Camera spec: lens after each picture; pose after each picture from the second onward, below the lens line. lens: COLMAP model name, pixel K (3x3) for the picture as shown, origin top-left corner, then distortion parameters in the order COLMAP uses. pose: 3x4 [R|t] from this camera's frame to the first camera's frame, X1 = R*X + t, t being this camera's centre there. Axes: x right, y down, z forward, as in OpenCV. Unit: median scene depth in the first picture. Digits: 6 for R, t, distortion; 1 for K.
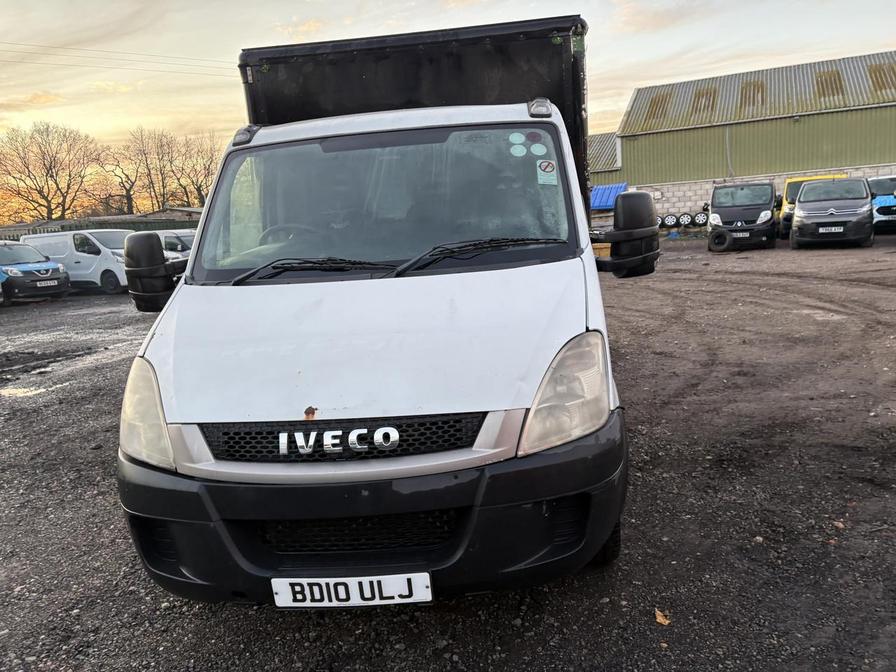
lens RADIAL K [[681.2, 0, 450.5], [0, 681.2, 337.1], [0, 0, 1]] dist [0.034759, -0.027718]
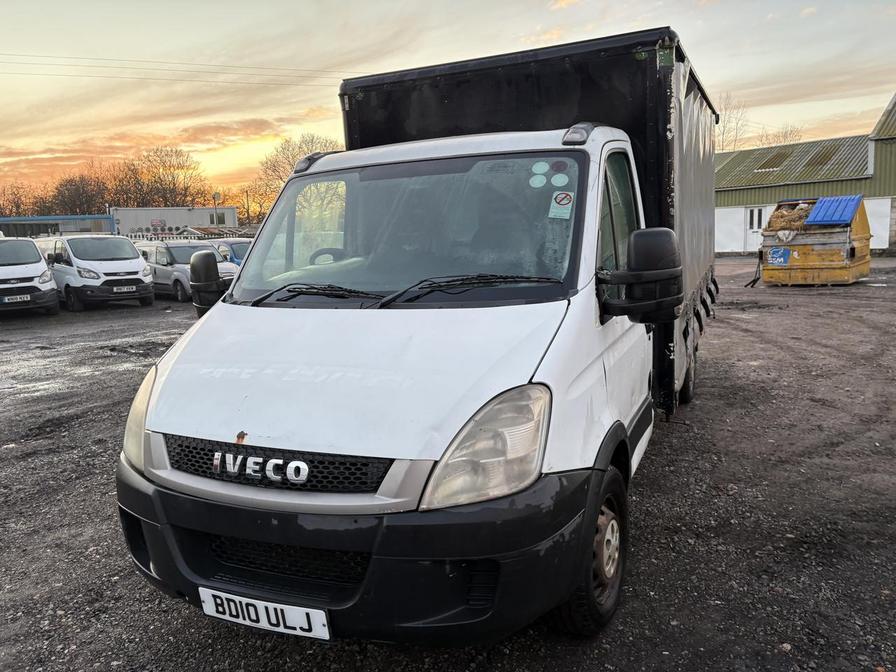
lens RADIAL K [[681.2, 0, 449.7], [0, 681.2, 333.3], [0, 0, 1]] dist [0.034759, -0.027718]
pose [[0.945364, 0.076691, -0.316867, 0.319919], [-0.080354, 0.996765, 0.001511, -0.057837], [0.315958, 0.024033, 0.948469, 0.073411]]
